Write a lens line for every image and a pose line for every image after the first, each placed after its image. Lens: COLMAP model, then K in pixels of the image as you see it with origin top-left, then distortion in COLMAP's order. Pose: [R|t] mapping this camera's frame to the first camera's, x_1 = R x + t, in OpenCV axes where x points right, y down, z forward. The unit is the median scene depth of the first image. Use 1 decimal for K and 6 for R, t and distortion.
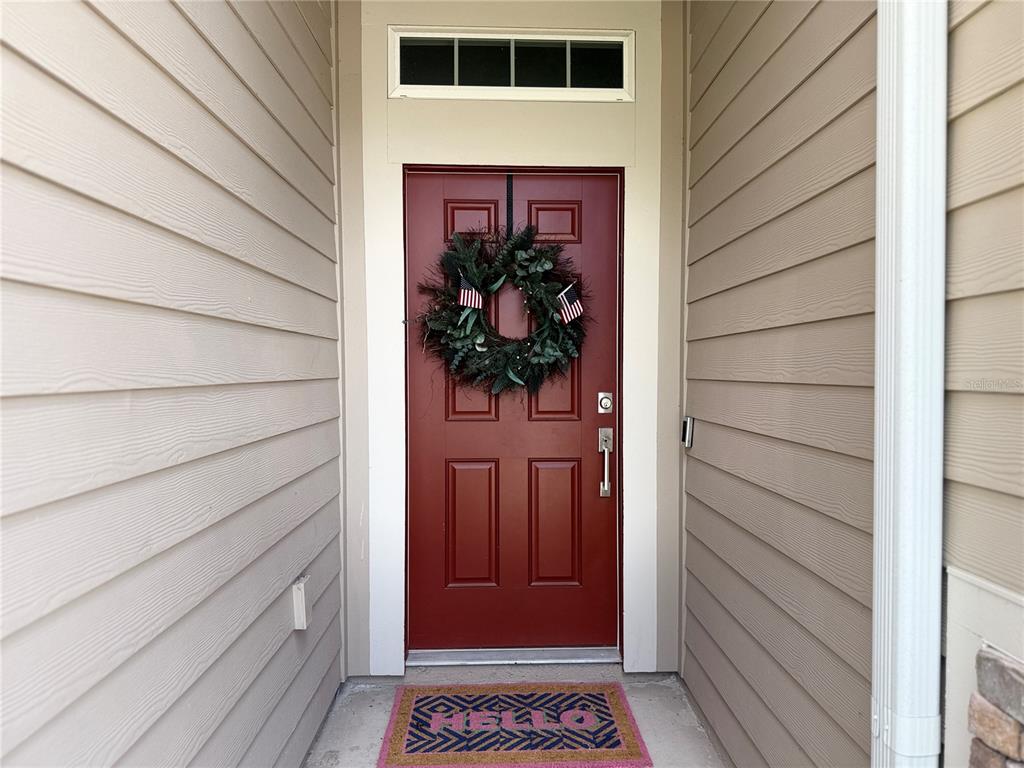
lens RADIAL K [[714.3, 0, 512.0], [0, 714.3, 384.0], [0, 0, 1]] dist [0.121877, -0.176408]
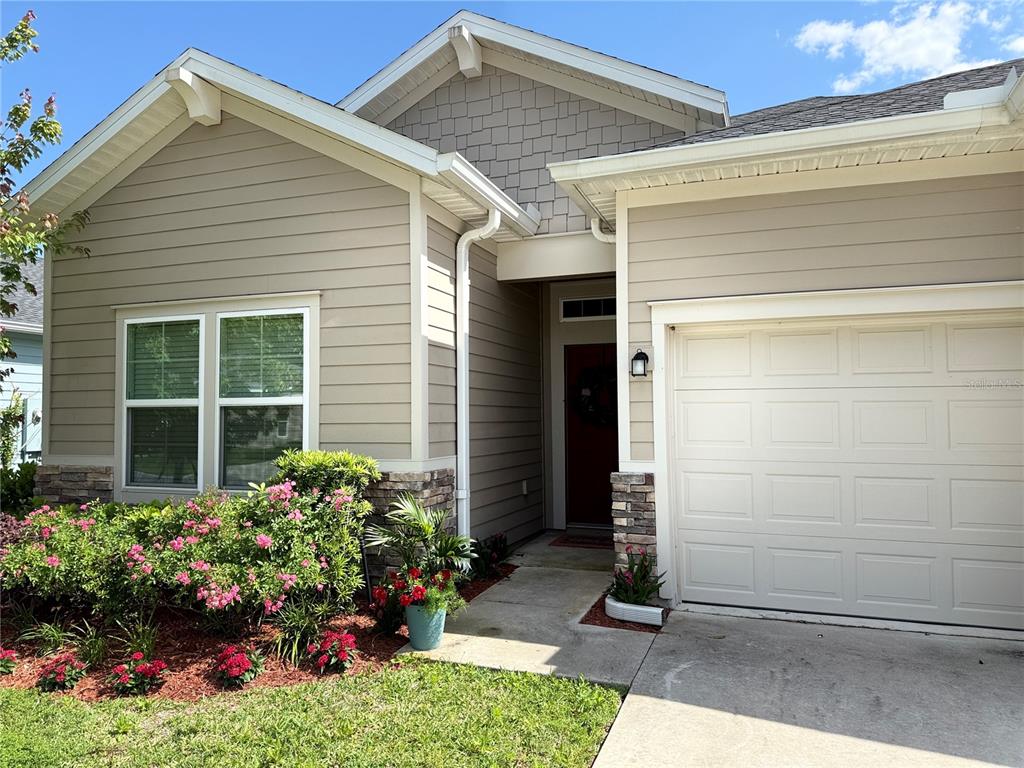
lens RADIAL K [[714.3, 0, 512.0], [0, 714.3, 384.0], [0, 0, 1]] dist [0.121877, -0.176408]
pose [[0.933775, -0.023568, -0.357084, 0.651825], [-0.002313, 0.997411, -0.071877, 0.047130], [0.357853, 0.067943, 0.931303, -1.653039]]
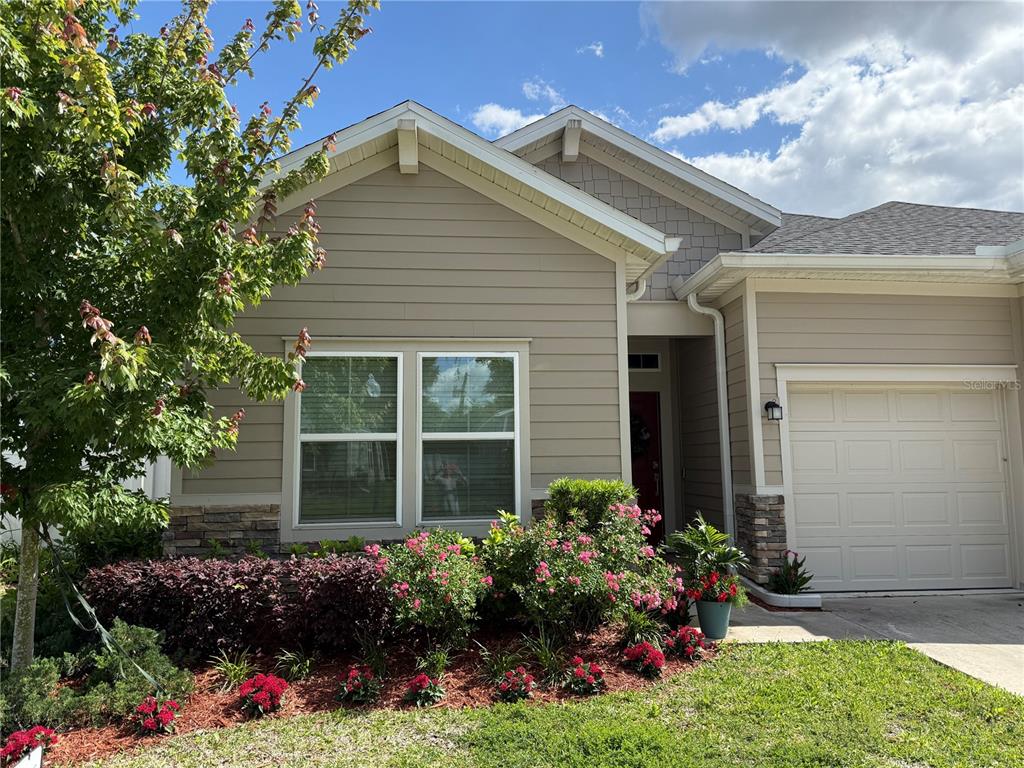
lens RADIAL K [[714.3, 0, 512.0], [0, 714.3, 384.0], [0, 0, 1]] dist [0.121877, -0.176408]
pose [[0.997476, -0.004002, 0.070896, -0.744747], [0.013093, 0.991656, -0.128244, 0.073315], [-0.069792, 0.128848, 0.989205, -2.177178]]
